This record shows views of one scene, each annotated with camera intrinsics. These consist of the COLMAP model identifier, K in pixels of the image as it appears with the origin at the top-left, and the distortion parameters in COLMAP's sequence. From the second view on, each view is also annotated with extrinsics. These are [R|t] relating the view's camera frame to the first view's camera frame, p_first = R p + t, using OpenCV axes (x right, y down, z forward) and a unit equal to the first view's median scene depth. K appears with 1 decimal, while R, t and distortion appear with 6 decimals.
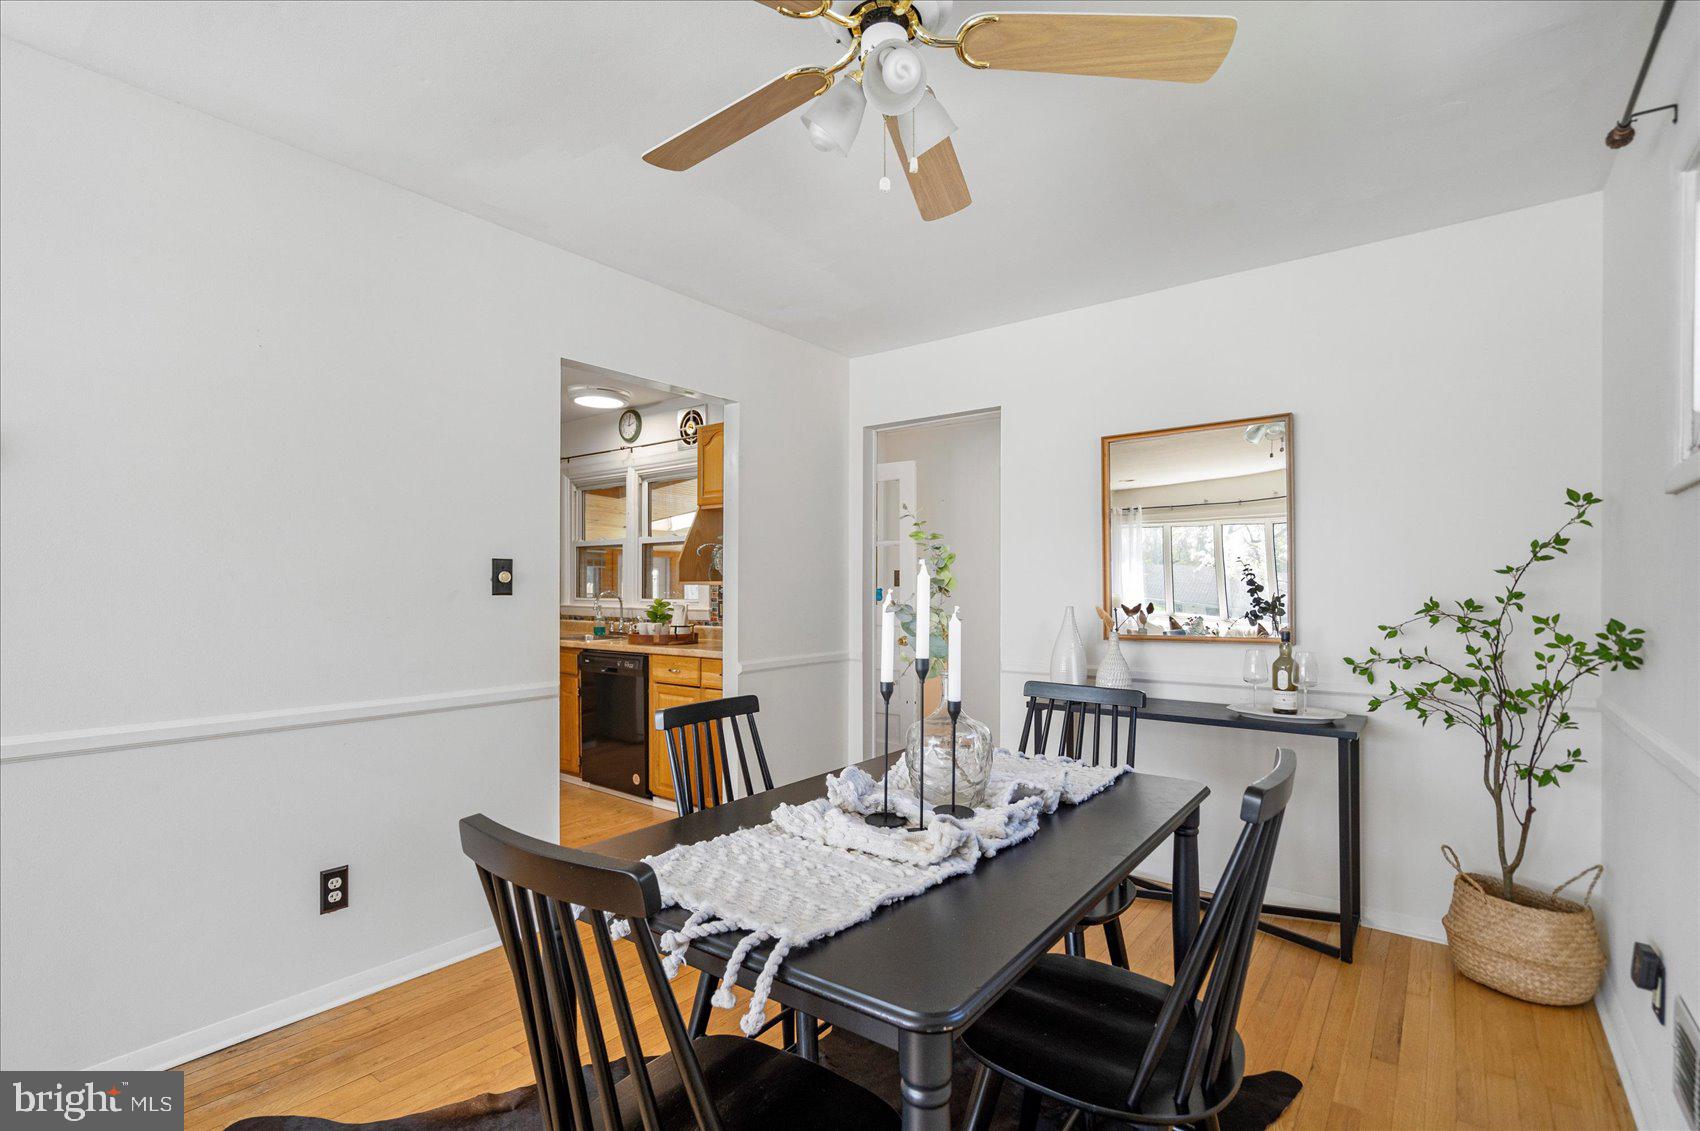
lens RADIAL K [[819.8, 0, 846.6], [0, 819.8, 580.2], [0, 0, 1]] dist [-0.002171, -0.000959]
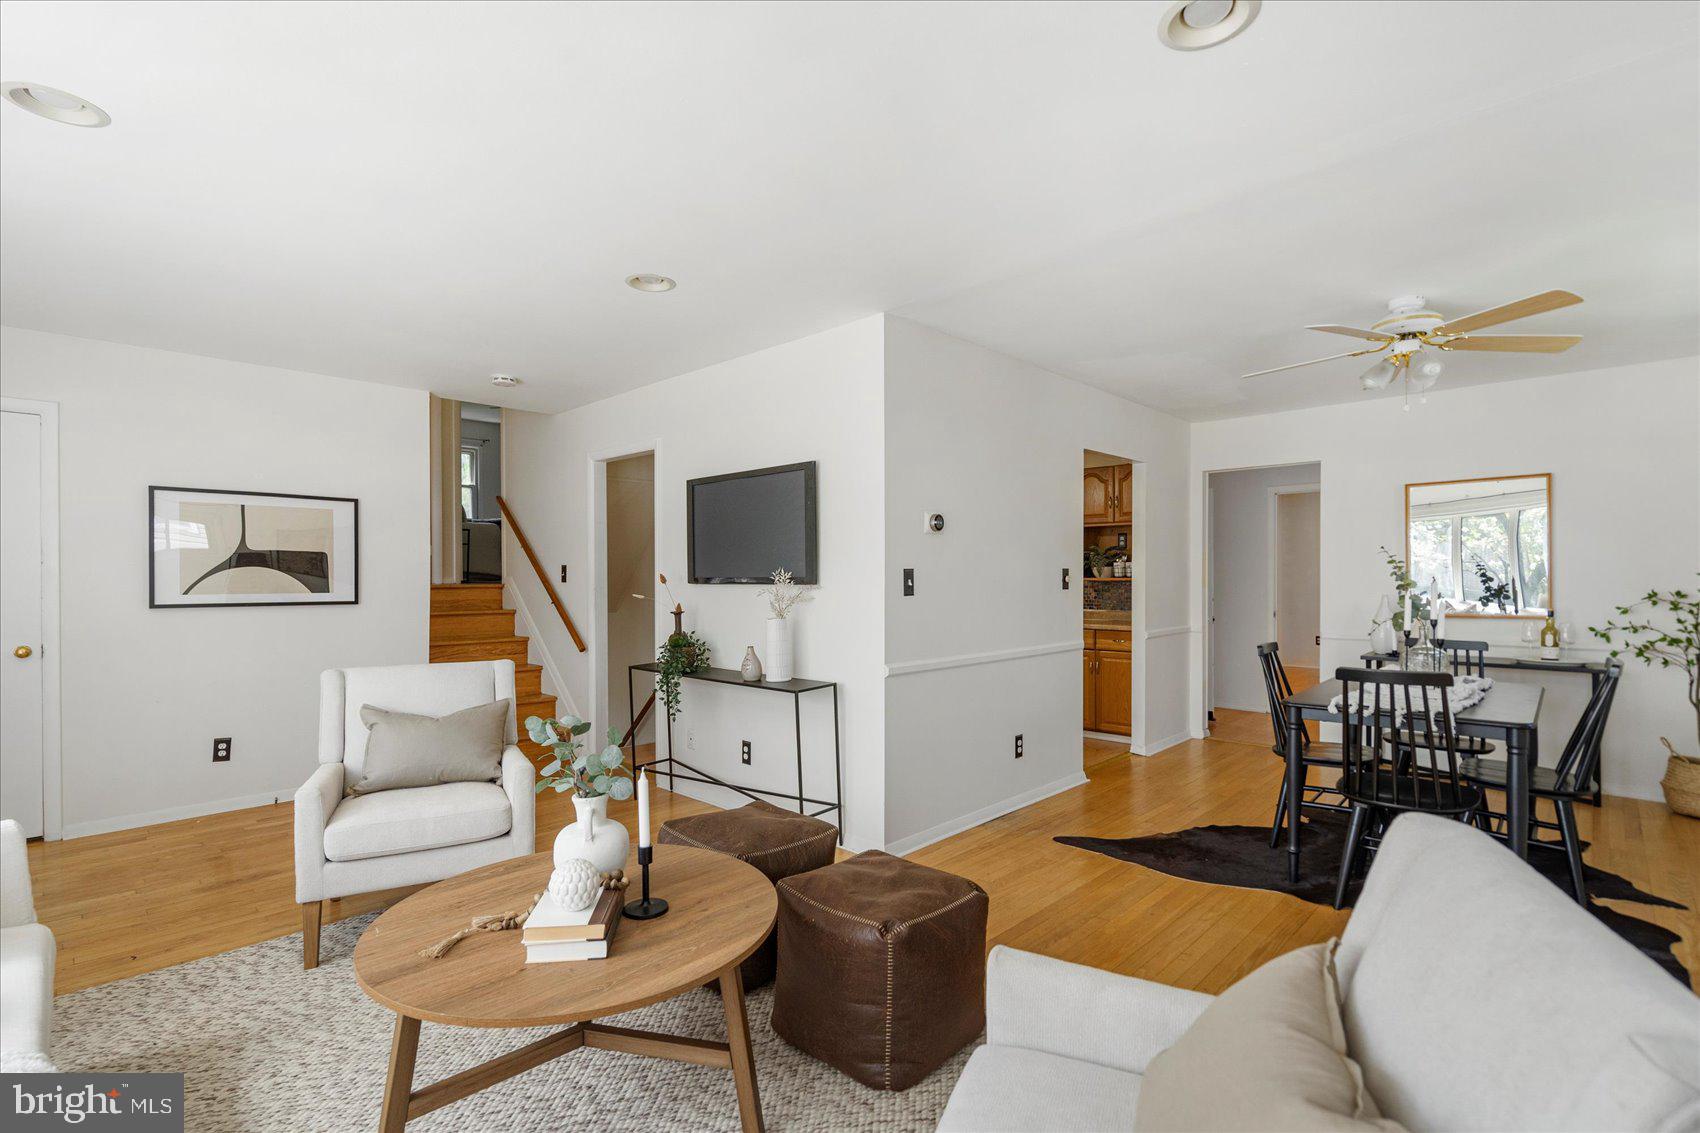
lens RADIAL K [[819.8, 0, 843.6], [0, 819.8, 570.1], [0, 0, 1]] dist [-0.002171, -0.000959]
pose [[0.993190, -0.006235, -0.116338, -0.700845], [0.007256, 0.999939, 0.008352, -0.043158], [0.116279, -0.009139, 0.993175, -0.811067]]
